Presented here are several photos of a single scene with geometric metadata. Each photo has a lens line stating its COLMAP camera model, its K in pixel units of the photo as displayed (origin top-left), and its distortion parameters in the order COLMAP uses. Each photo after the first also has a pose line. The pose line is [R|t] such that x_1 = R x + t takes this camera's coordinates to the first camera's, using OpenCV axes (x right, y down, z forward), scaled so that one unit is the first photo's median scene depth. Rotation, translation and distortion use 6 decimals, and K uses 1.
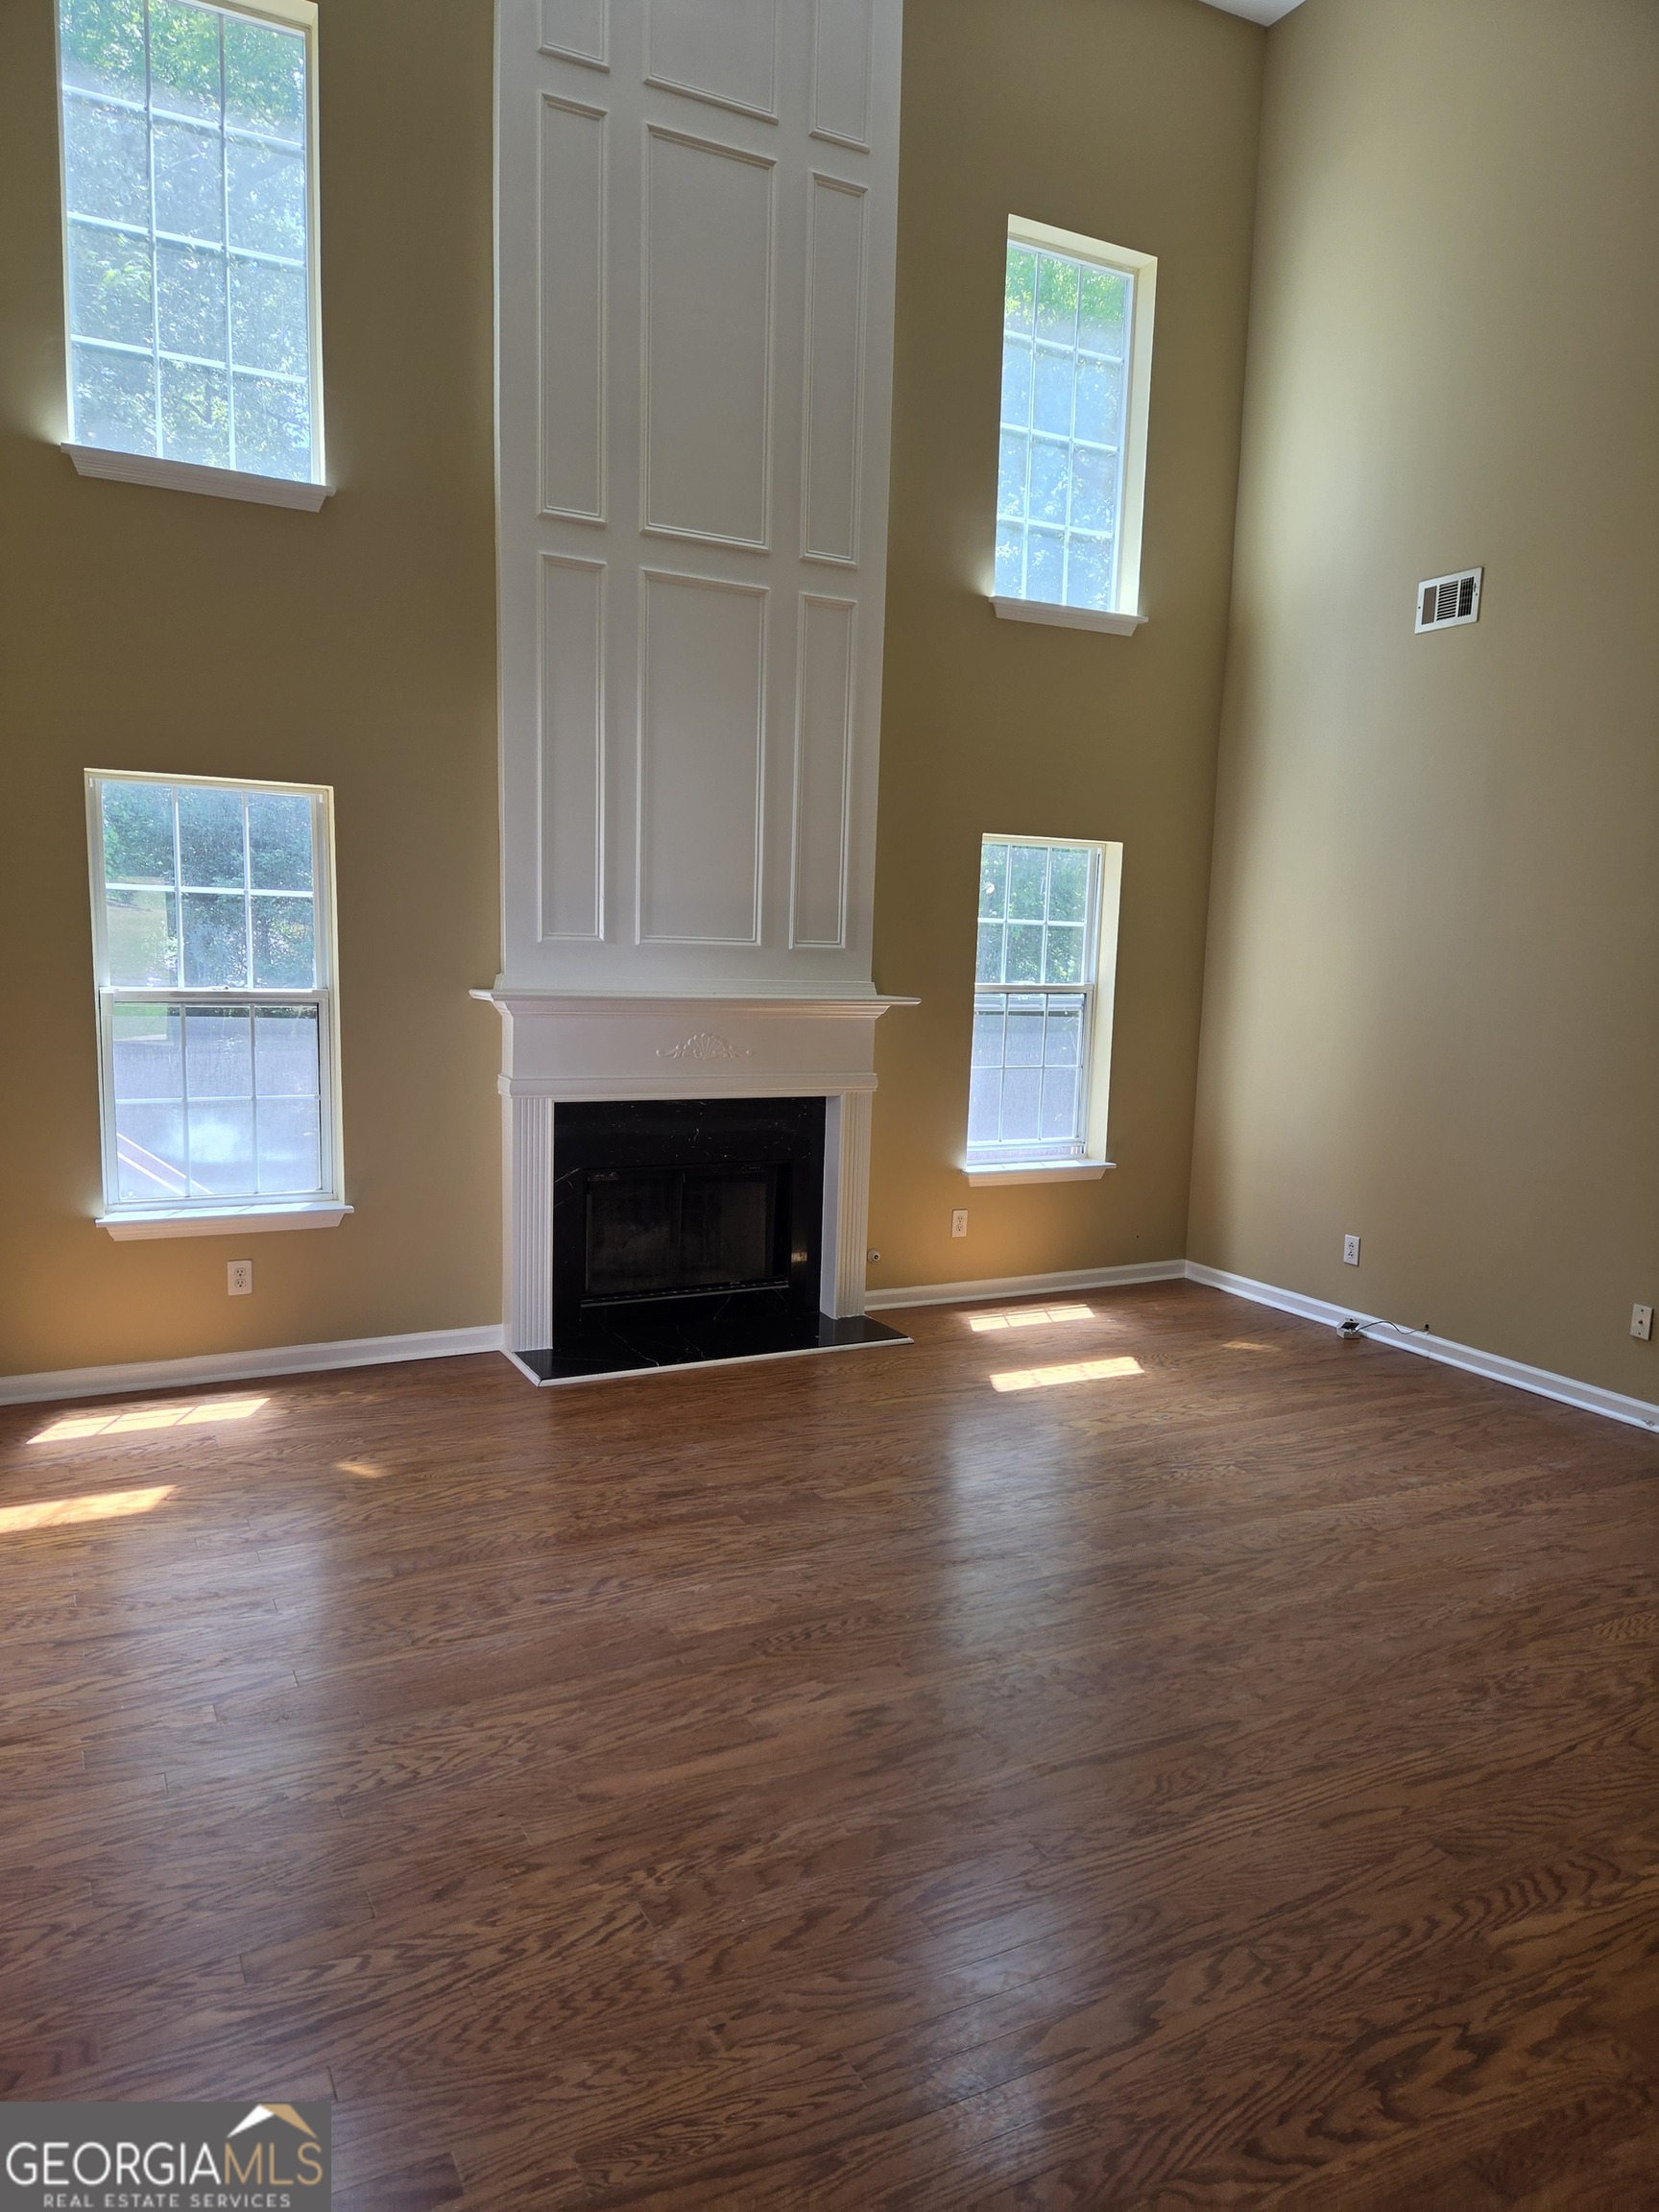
lens RADIAL K [[1502.9, 0, 885.3], [0, 1502.9, 1138.7], [0, 0, 1]] dist [0.053280, -0.034229]
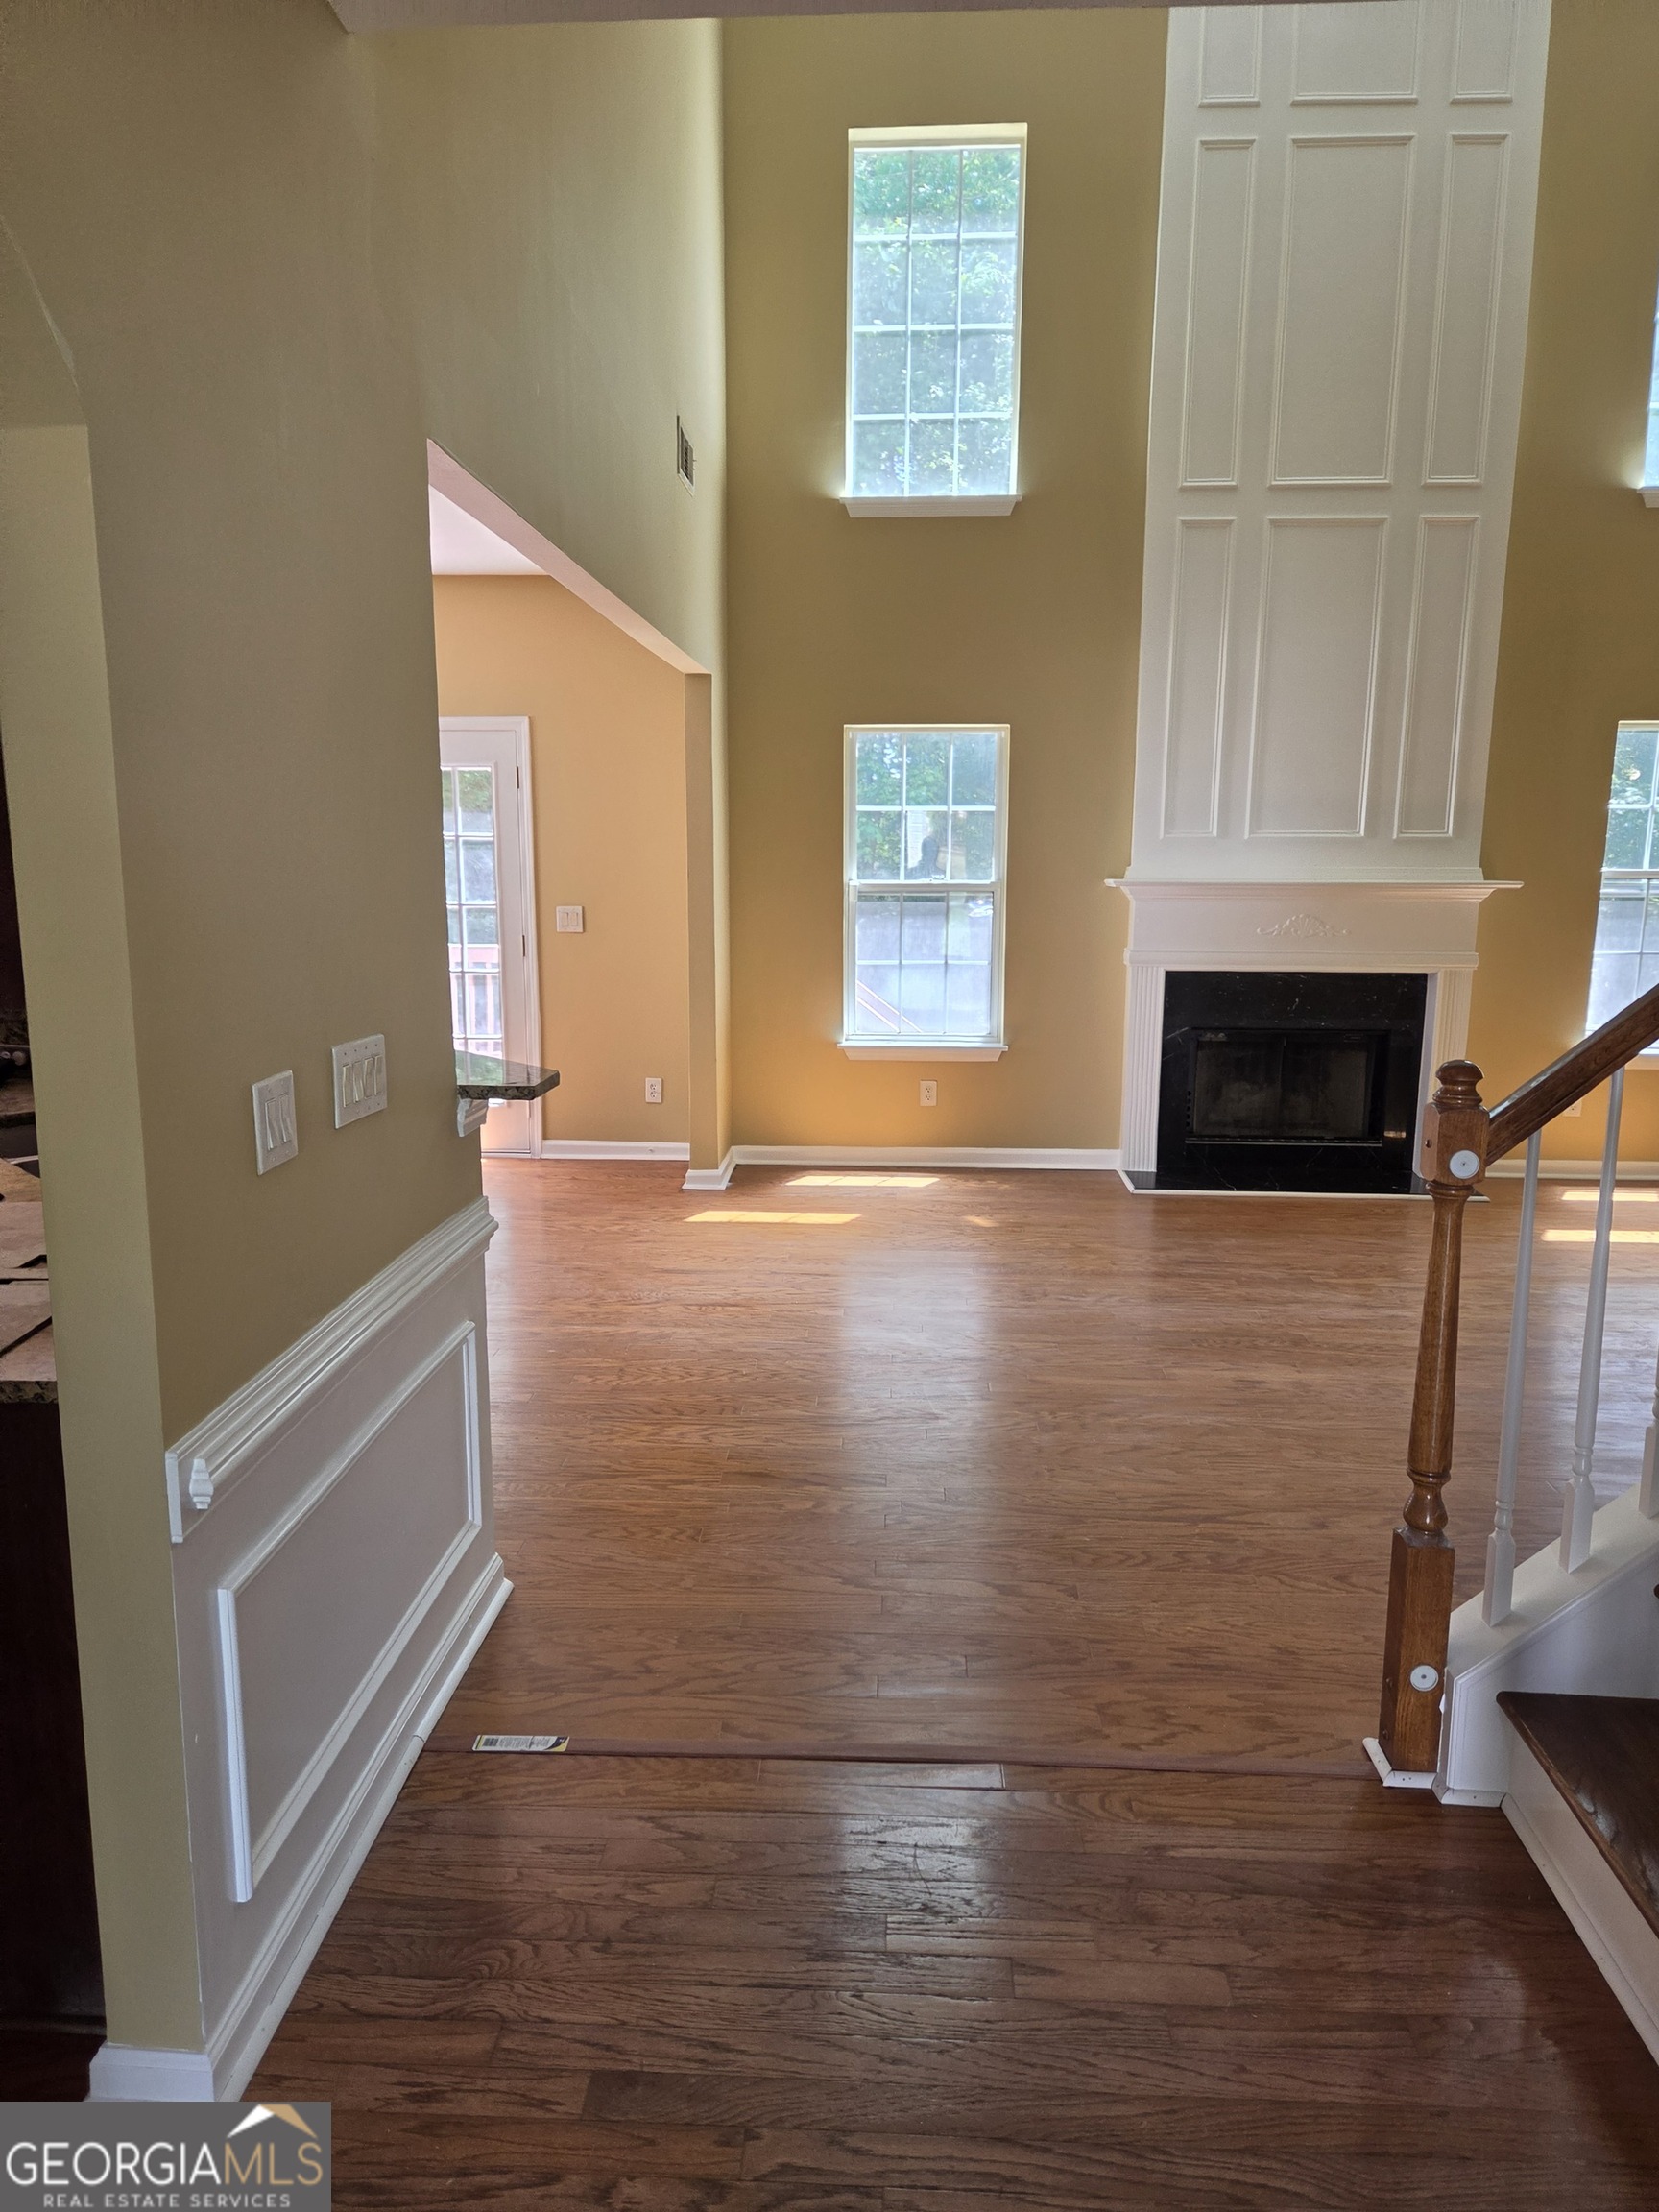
lens RADIAL K [[1502.9, 0, 821.6], [0, 1502.9, 1105.0], [0, 0, 1]] dist [0.053280, -0.034229]
pose [[0.852488, 0.063612, -0.518862, 0.189382], [-0.048071, 0.997902, 0.043362, 0.046628], [0.520532, -0.012024, 0.853758, -0.200076]]
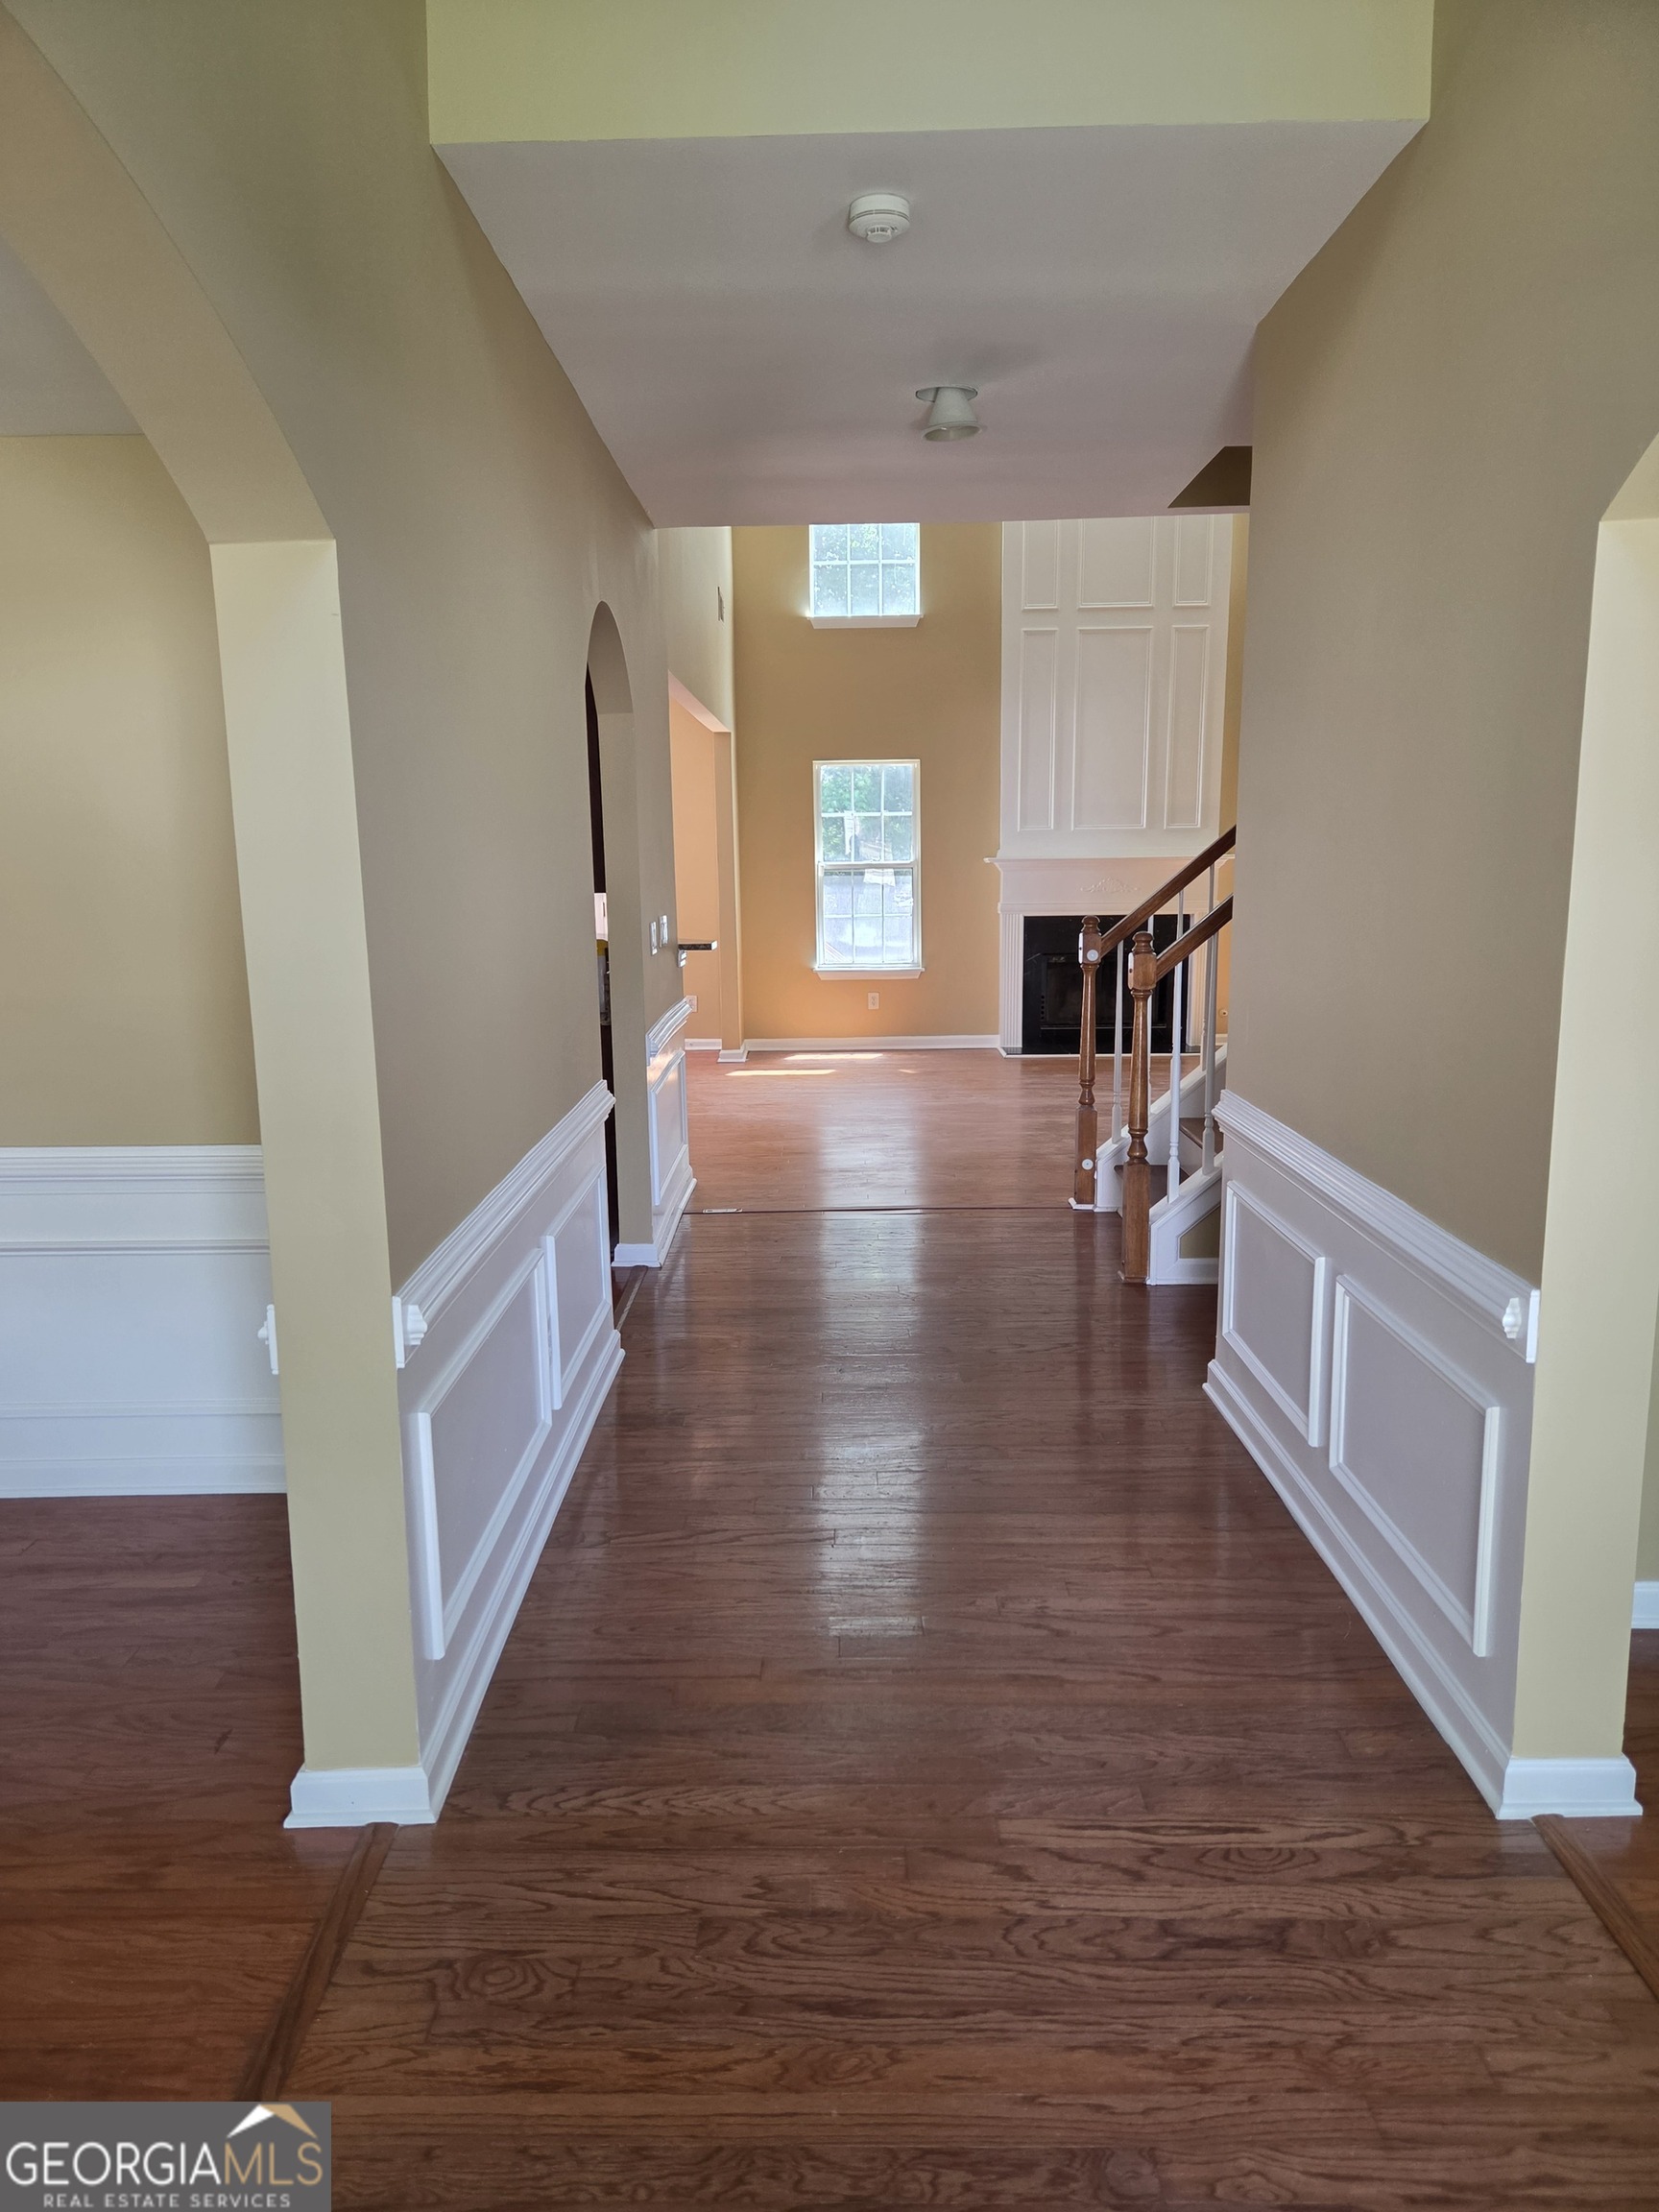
lens RADIAL K [[1502.9, 0, 833.8], [0, 1502.9, 1106.7], [0, 0, 1]] dist [0.053280, -0.034229]
pose [[0.879711, 0.038060, -0.473984, 0.491515], [-0.021567, 0.998959, 0.040187, 0.149310], [0.475020, -0.025130, 0.879616, -0.814880]]
